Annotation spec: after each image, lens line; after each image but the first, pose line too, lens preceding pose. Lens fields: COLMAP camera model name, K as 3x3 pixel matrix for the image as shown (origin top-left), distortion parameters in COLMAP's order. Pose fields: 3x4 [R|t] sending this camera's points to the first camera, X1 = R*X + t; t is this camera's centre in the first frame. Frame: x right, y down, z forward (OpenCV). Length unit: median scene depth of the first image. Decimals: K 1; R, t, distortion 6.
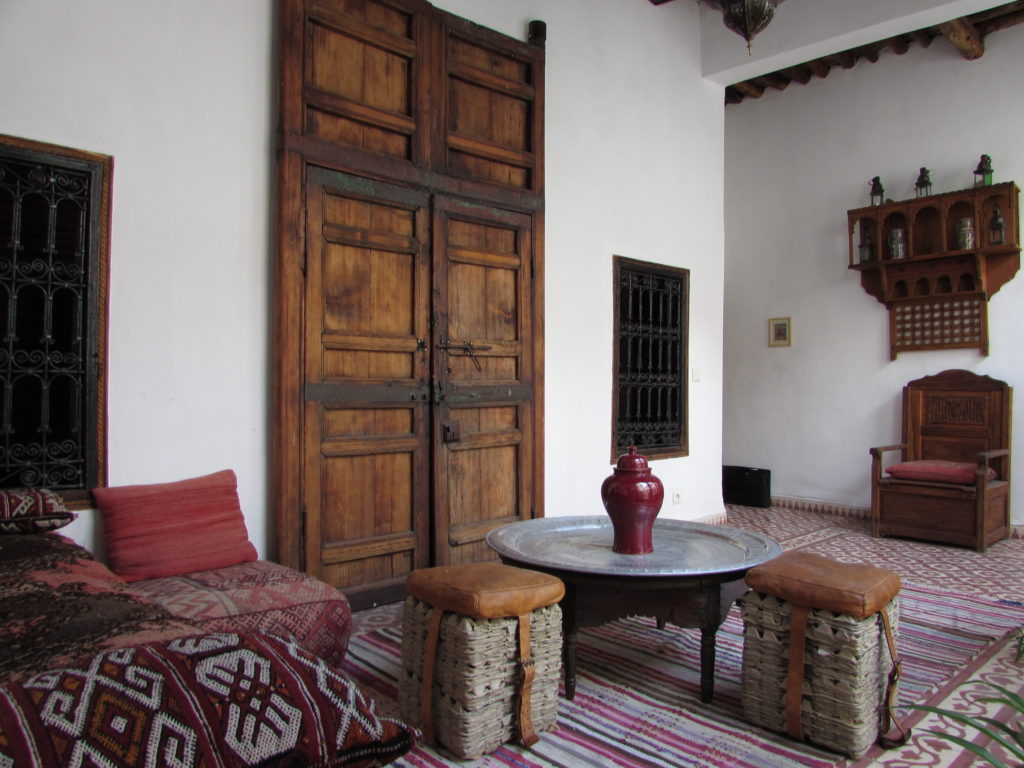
lens RADIAL K [[720.2, 0, 513.3], [0, 720.2, 384.8], [0, 0, 1]] dist [-0.032392, 0.003075]
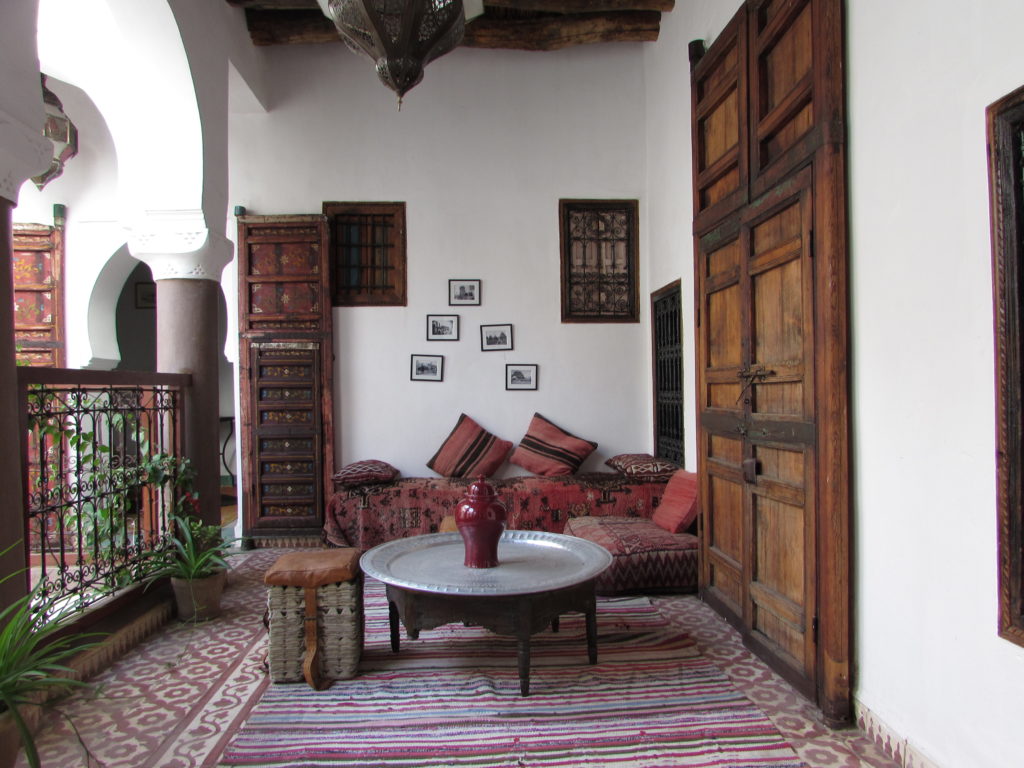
lens RADIAL K [[720.2, 0, 515.2], [0, 720.2, 386.6], [0, 0, 1]] dist [-0.032392, 0.003075]
pose [[-0.630812, 0.000399, -0.775935, 0.898582], [0.013309, 0.999858, -0.010305, -0.038320], [0.775821, -0.016828, -0.630728, 1.539251]]
